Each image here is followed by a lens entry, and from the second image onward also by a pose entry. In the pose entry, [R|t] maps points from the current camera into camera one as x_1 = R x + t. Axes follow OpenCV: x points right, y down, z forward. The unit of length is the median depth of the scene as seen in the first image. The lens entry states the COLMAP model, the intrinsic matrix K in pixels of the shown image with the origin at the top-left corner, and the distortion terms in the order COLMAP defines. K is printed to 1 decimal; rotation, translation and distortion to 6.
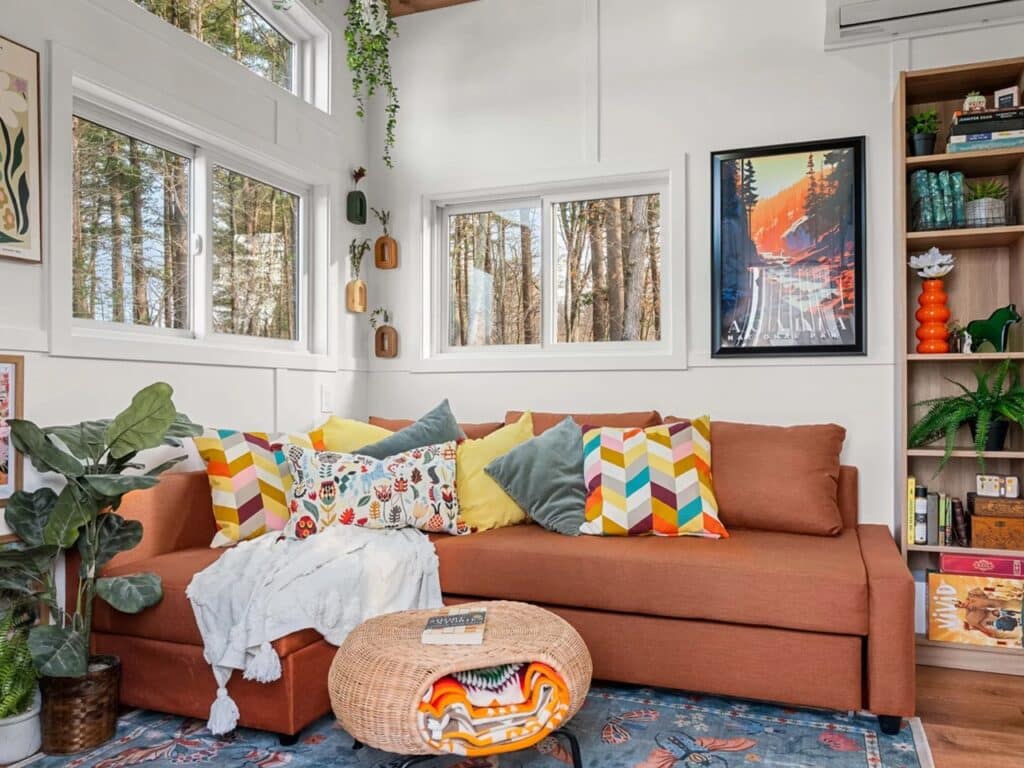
lens RADIAL K [[737.5, 0, 563.2], [0, 737.5, 393.1], [0, 0, 1]] dist [-0.009274, 0.014128]
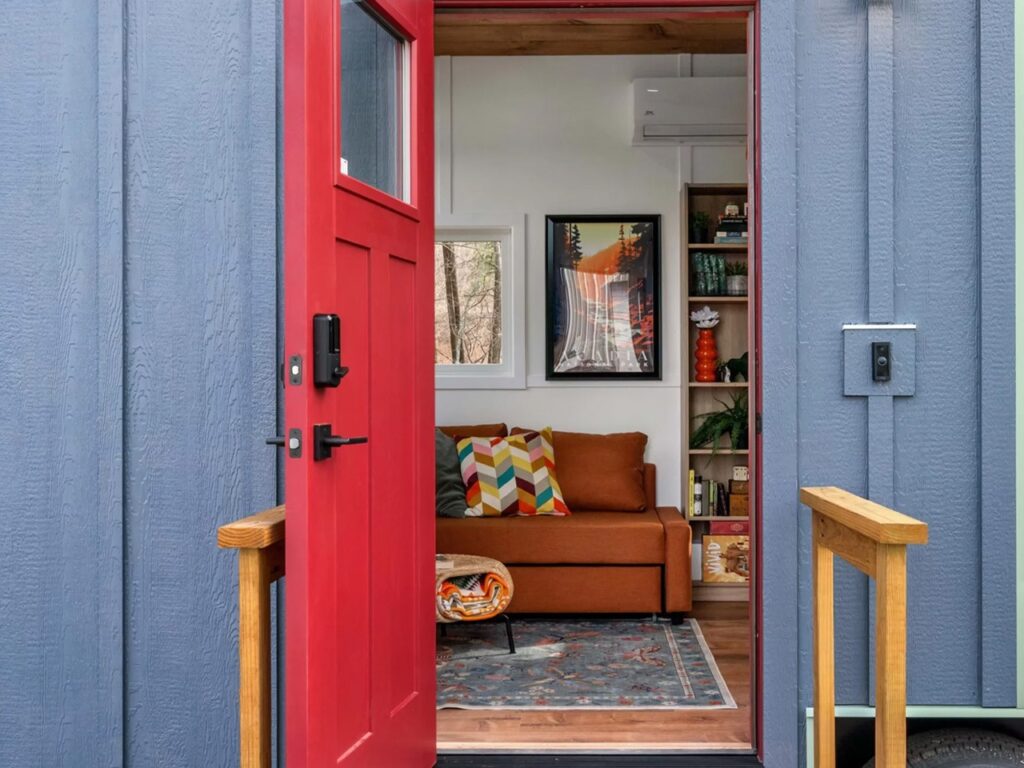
lens RADIAL K [[1196.8, 0, 513.9], [0, 1196.8, 385.7], [0, 0, 1]] dist [0.022905, 0.000000]
pose [[0.961162, -0.003415, 0.275965, -0.489221], [0.000948, 0.999958, 0.009073, -0.067409], [-0.275985, -0.008459, 0.961125, -1.113890]]
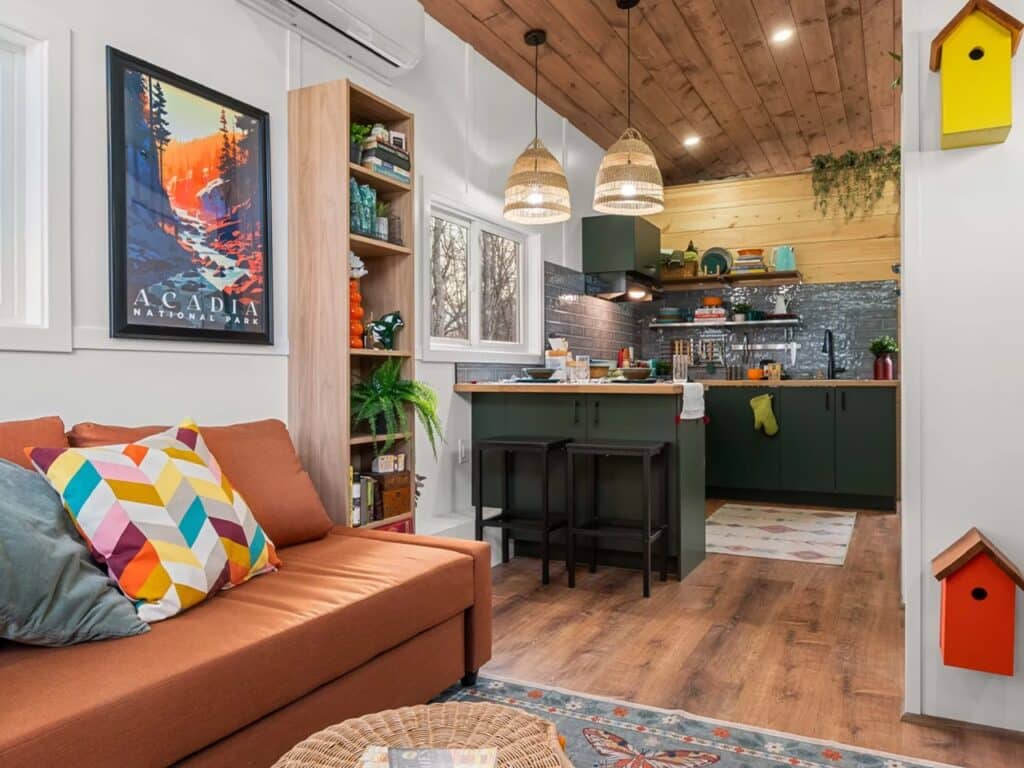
lens RADIAL K [[729.1, 0, 548.1], [0, 729.1, 371.6], [0, 0, 1]] dist [-0.012491, 0.003503]
pose [[0.106731, 0.004422, 0.994278, -0.531006], [-0.008658, 0.999956, -0.003518, -0.018871], [-0.994250, -0.008233, 0.106765, 0.599122]]
